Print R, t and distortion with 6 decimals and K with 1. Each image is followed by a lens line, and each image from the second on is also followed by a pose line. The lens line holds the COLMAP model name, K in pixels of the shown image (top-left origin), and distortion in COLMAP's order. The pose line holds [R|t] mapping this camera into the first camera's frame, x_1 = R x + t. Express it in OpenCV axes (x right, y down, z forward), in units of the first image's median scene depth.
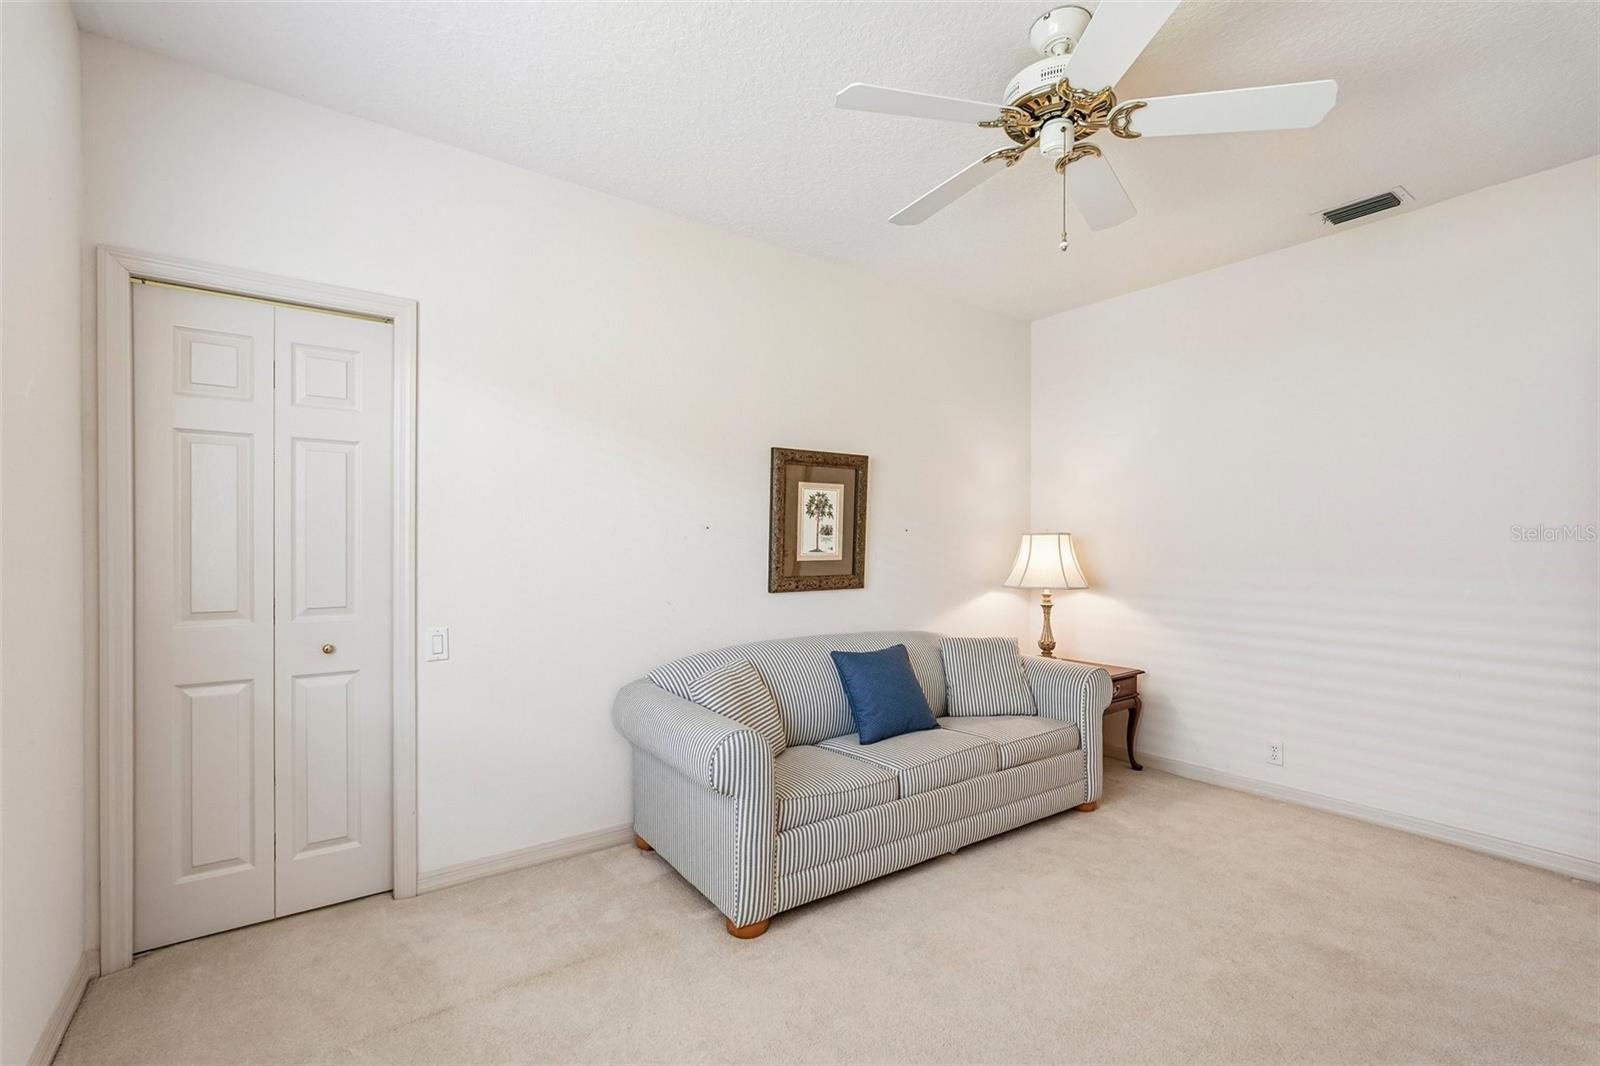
lens RADIAL K [[703.6, 0, 795.3], [0, 703.6, 545.7], [0, 0, 1]] dist [-0.012367, 0.008052]
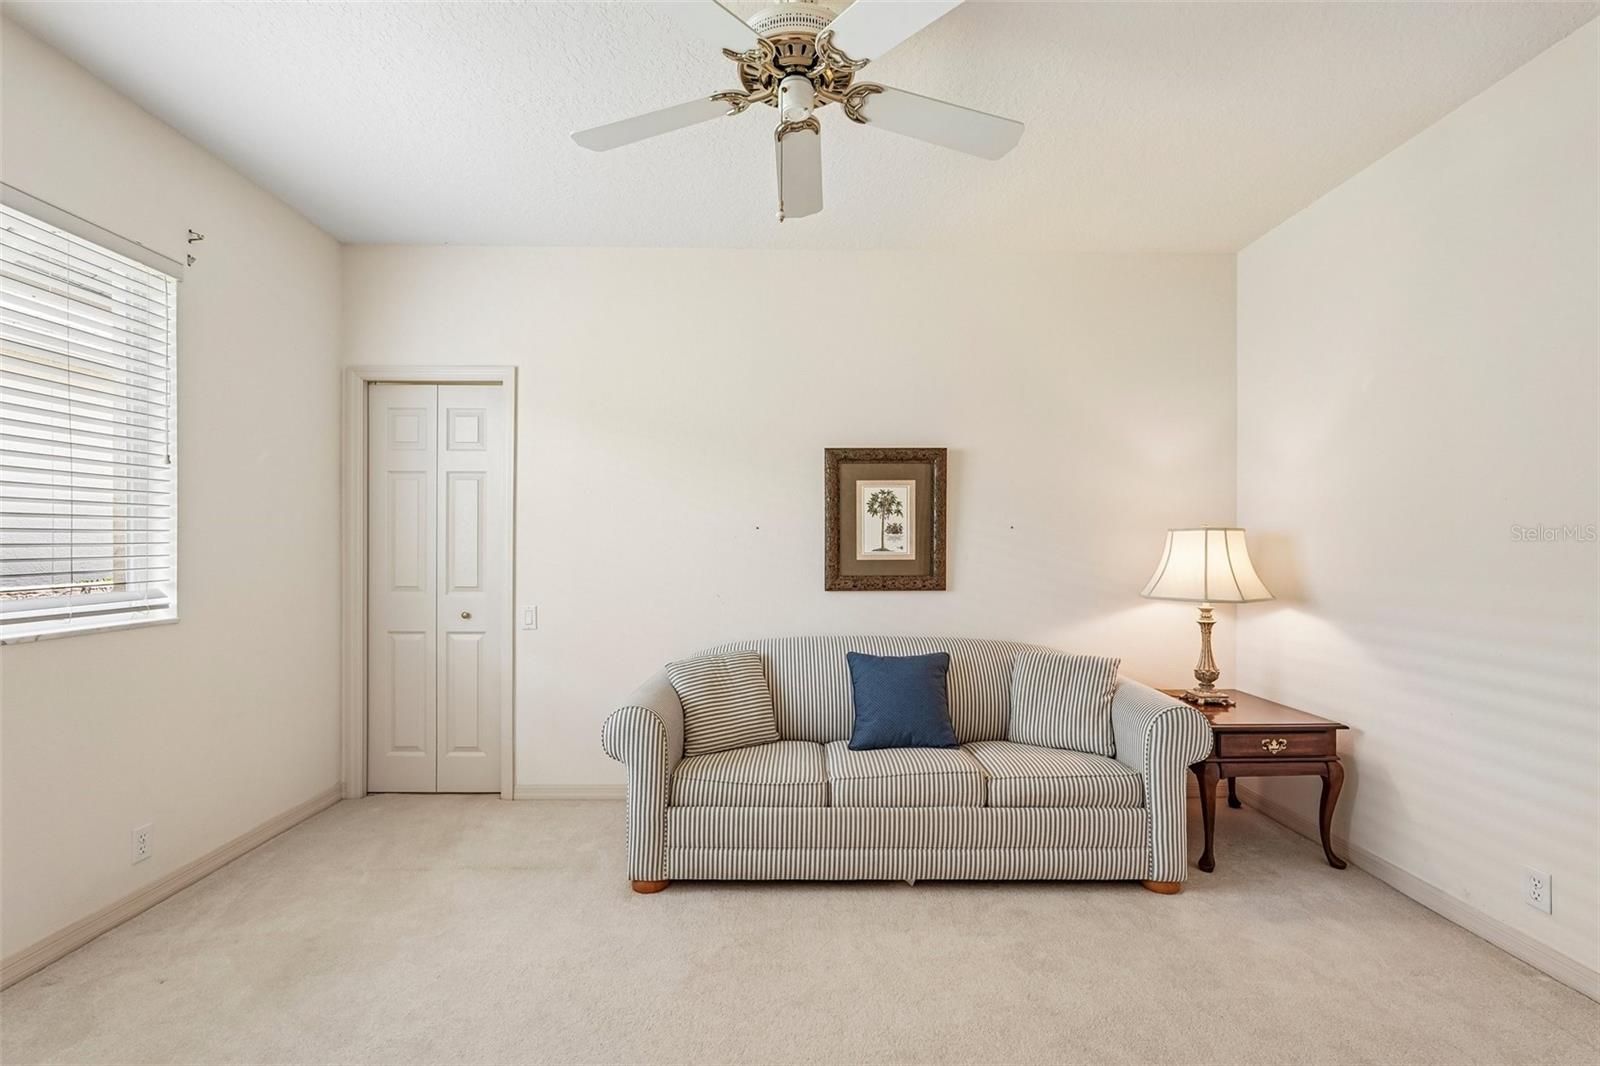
lens RADIAL K [[703.6, 0, 795.3], [0, 703.6, 545.7], [0, 0, 1]] dist [-0.012367, 0.008052]
pose [[0.817279, -0.000185, -0.576242, 0.499214], [-0.000168, 1.000000, -0.000559, 0.001896], [0.576242, 0.000553, 0.817279, 0.138749]]
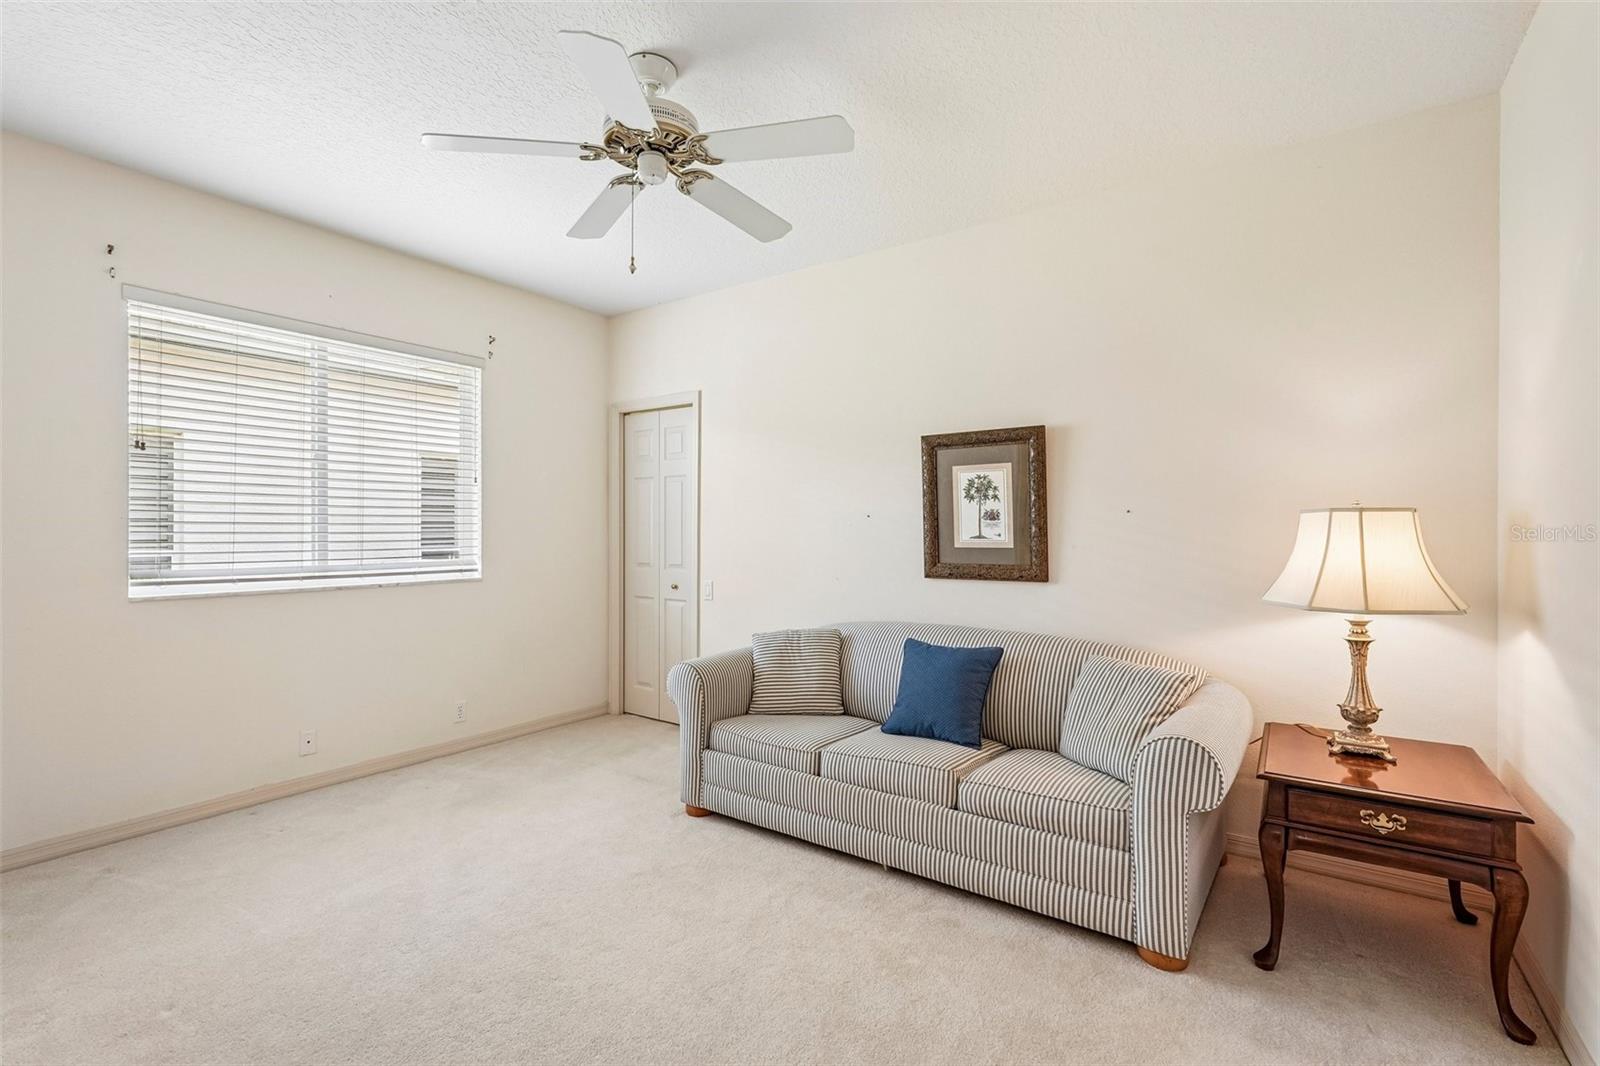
lens RADIAL K [[702.1, 0, 800.0], [0, 702.1, 533.0], [0, 0, 1]] dist [-0.004728, -0.000369]
pose [[0.328925, 0.000184, -0.944356, 0.840233], [0.000193, 1.000000, 0.000262, 0.001192], [0.944356, -0.000269, 0.328925, 0.476856]]
